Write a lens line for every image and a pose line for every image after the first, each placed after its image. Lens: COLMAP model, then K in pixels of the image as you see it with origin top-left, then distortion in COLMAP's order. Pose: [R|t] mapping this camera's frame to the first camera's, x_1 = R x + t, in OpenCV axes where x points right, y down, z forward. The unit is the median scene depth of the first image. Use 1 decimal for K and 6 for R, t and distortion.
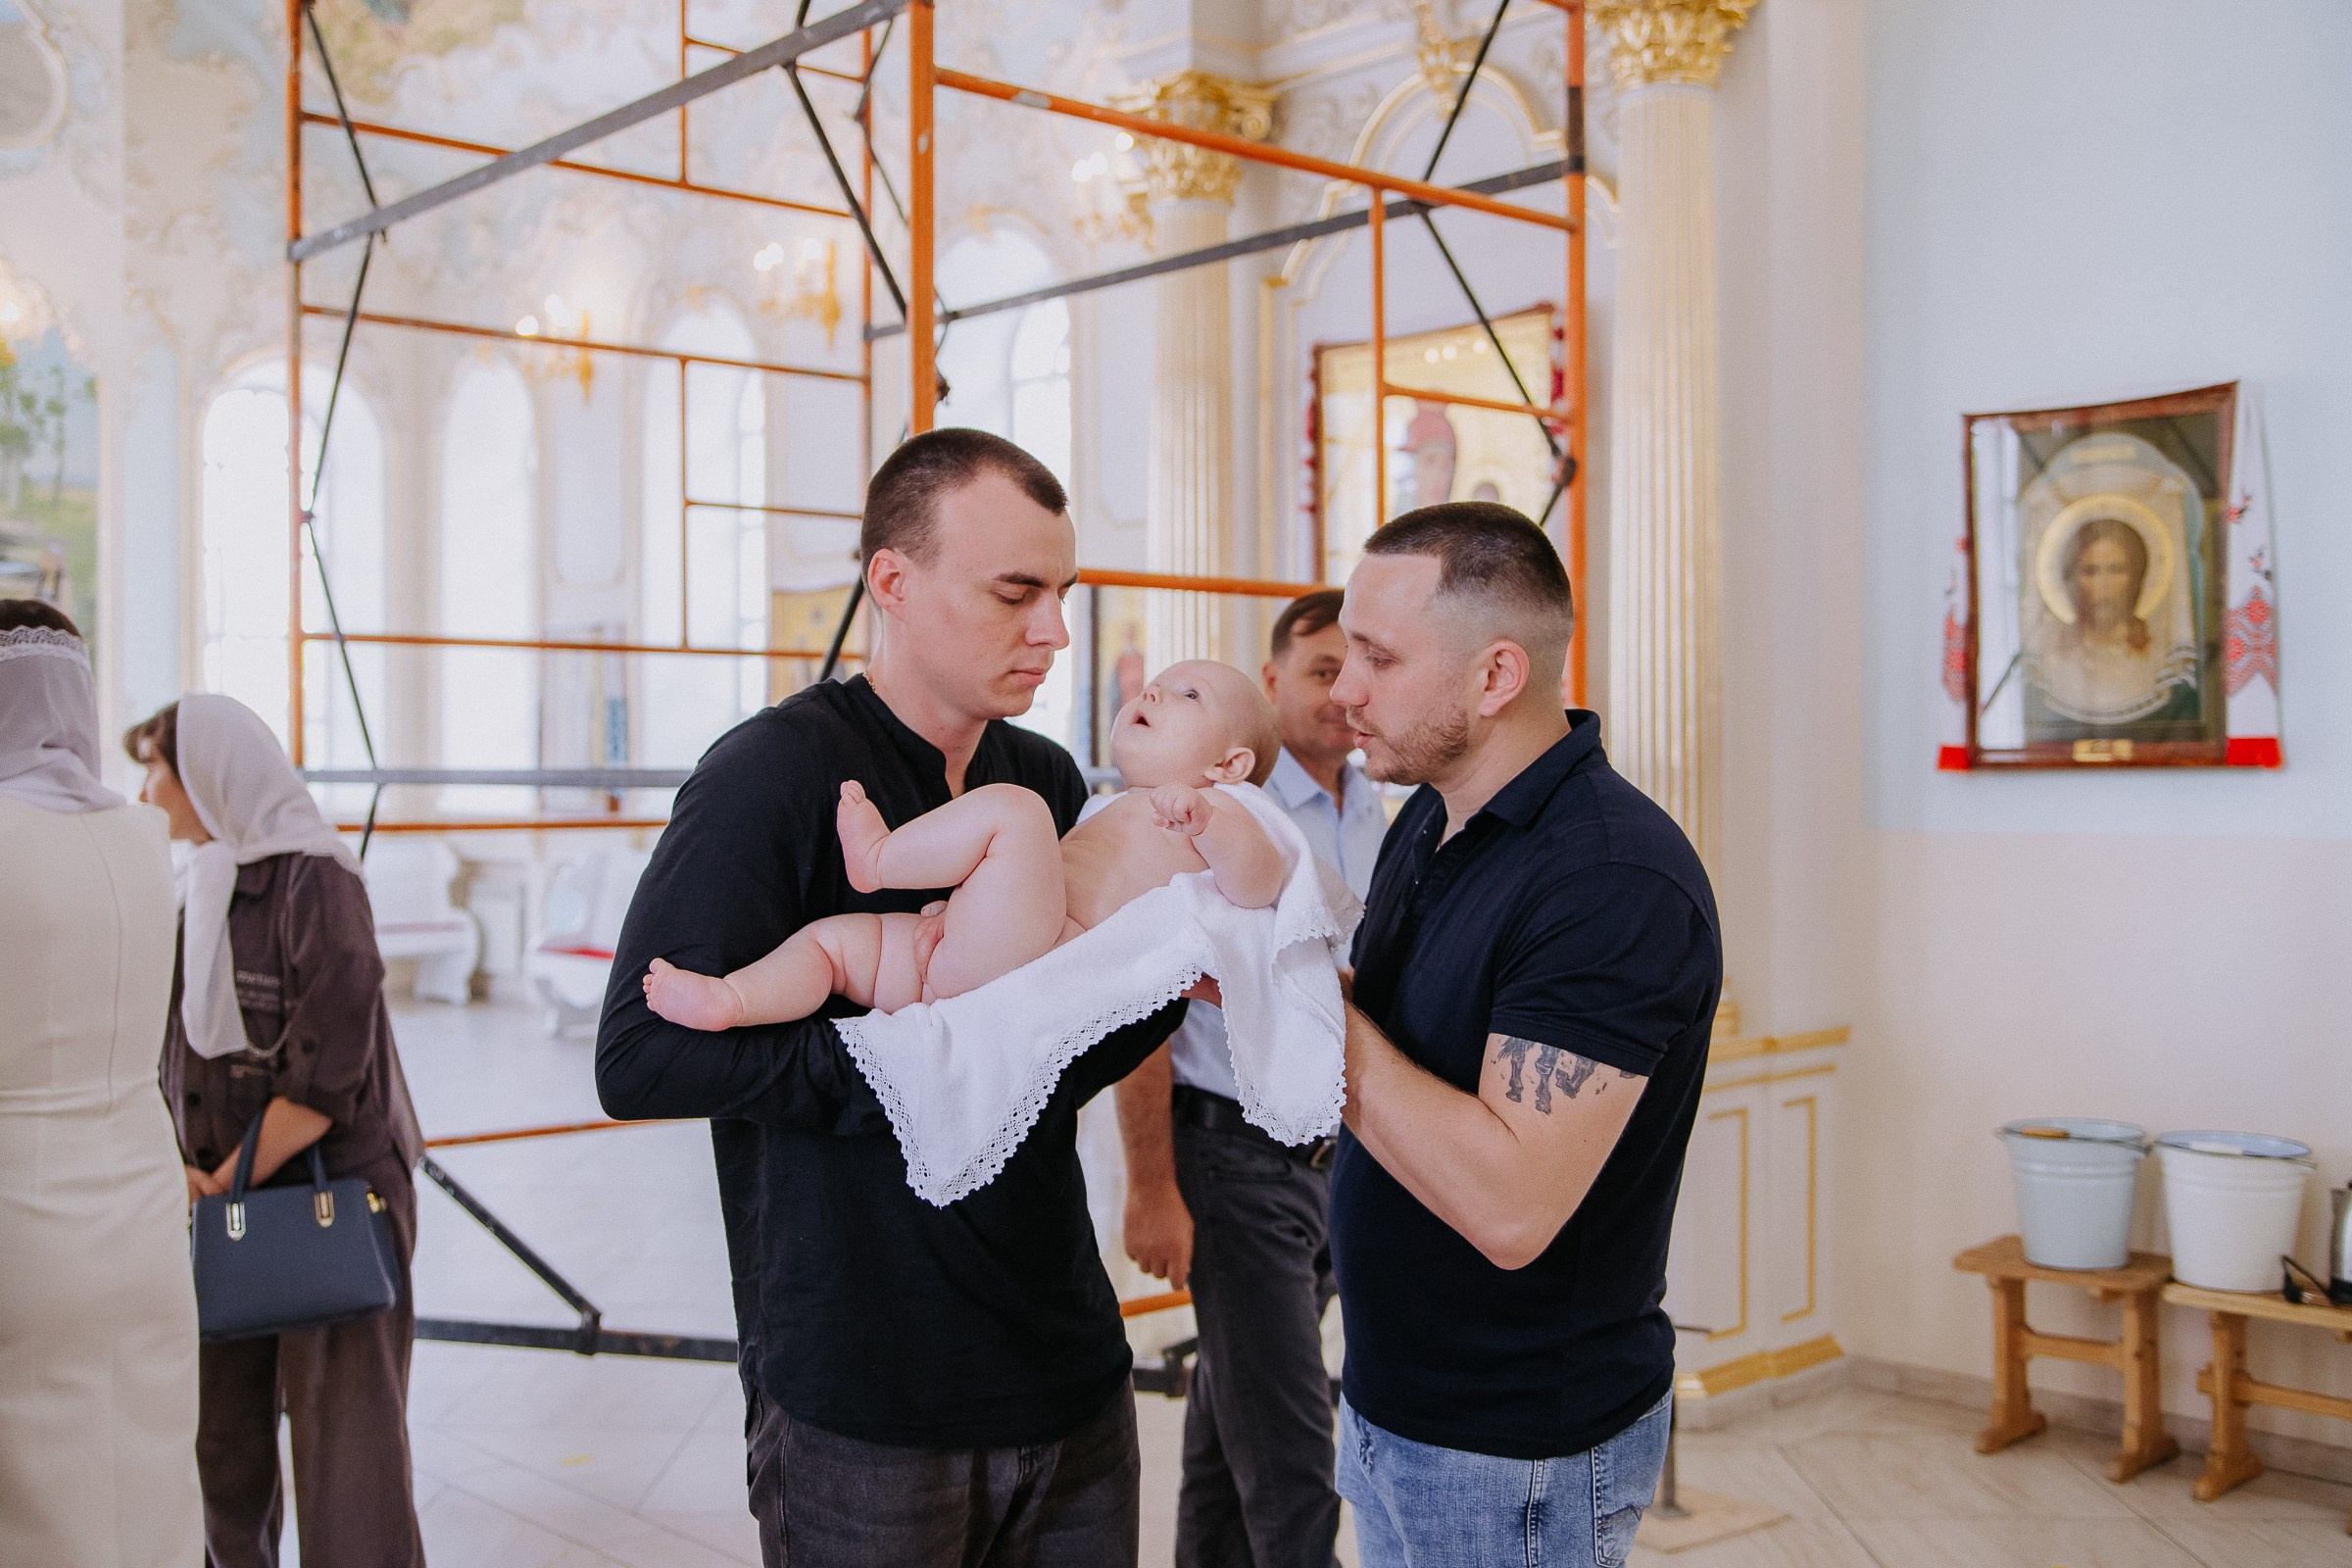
lens RADIAL K [[2242.7, 0, 1173.4], [0, 2242.7, 777.5], [0, 0, 1]] dist [-0.012088, 0.035991]
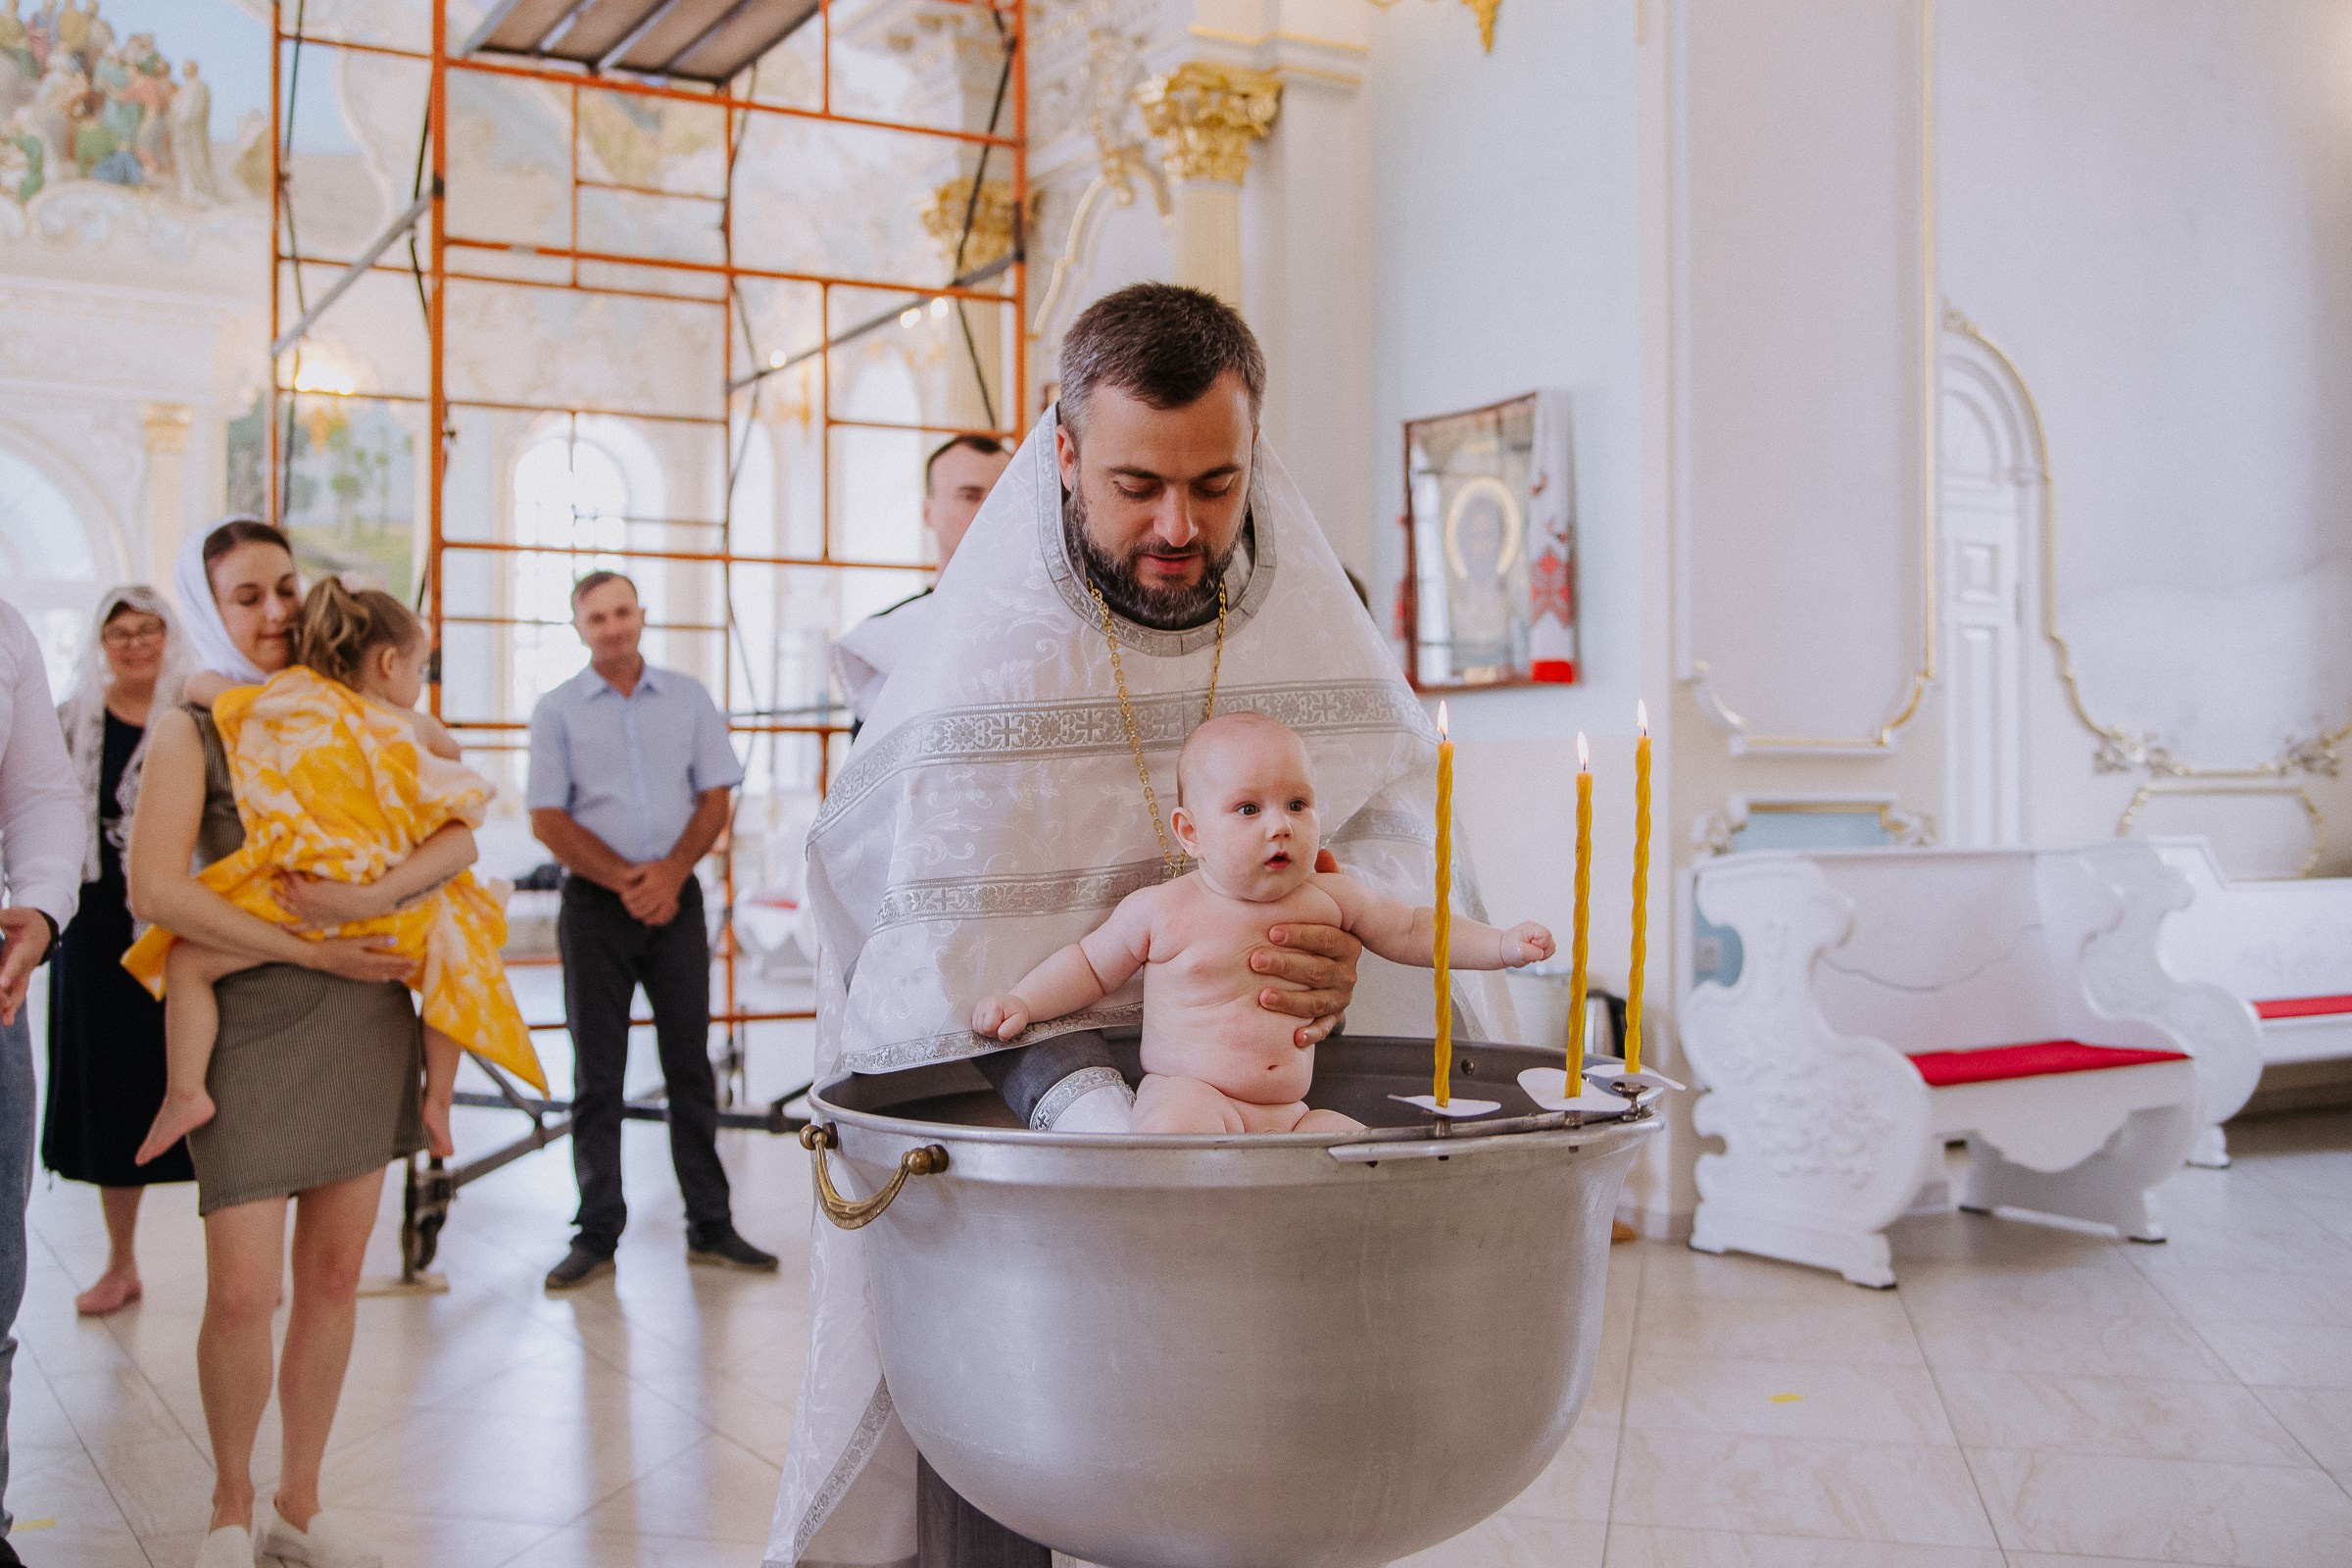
lens RADIAL K [[2242.7, 0, 1173.4], [0, 2242.7, 777.5], [0, 0, 1]] dist [-0.012088, 0.035991]
pose [[0.977346, 0.000381, -0.211645, 0.409292], [-0.002762, 0.999936, -0.010953, 0.049720], [0.211628, 0.011290, 0.977285, -0.253868]]
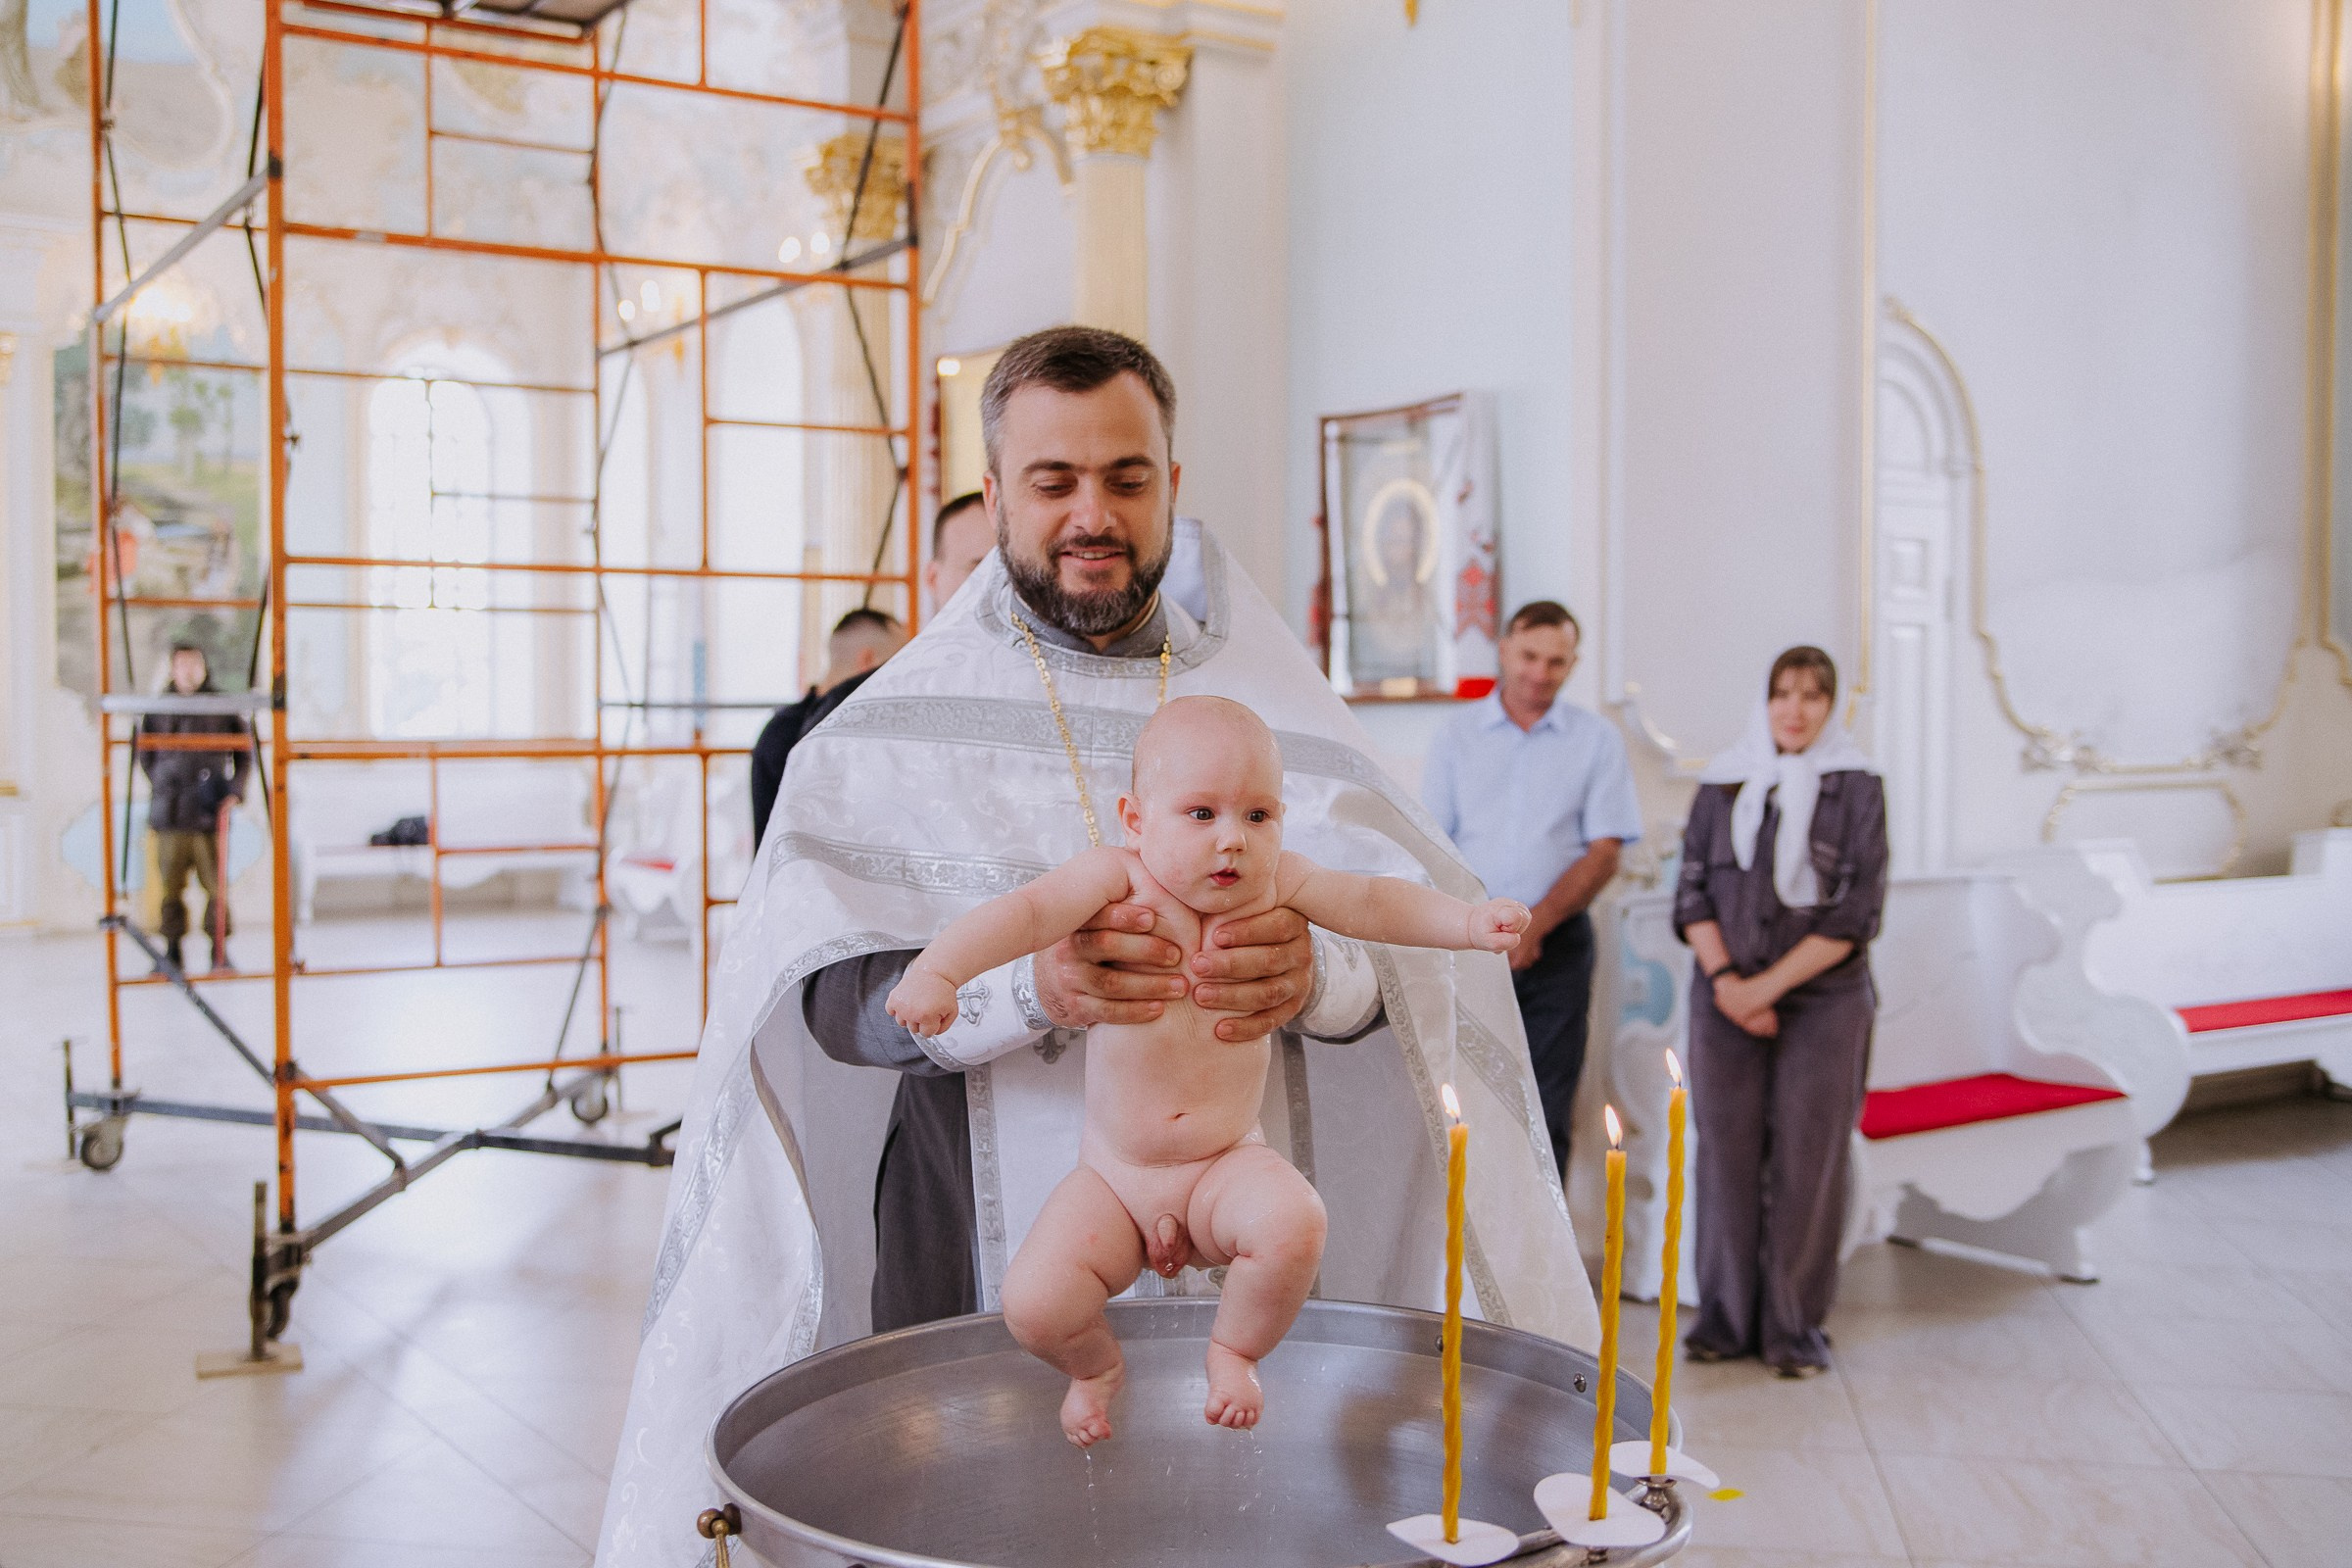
lens RADIAL K [[2284.5, 0, 1176.0], [0, 2284.5, 784.0], [0, 0, 1]] dist [-0.010551, 0.053970]
pose [[0.986937, 0.009517, -0.160826, 0.393610], [-0.004784, 0.999545, 0.029791, 0.003432], [0.161037, -0.028632, 0.986533, -0.220391]]
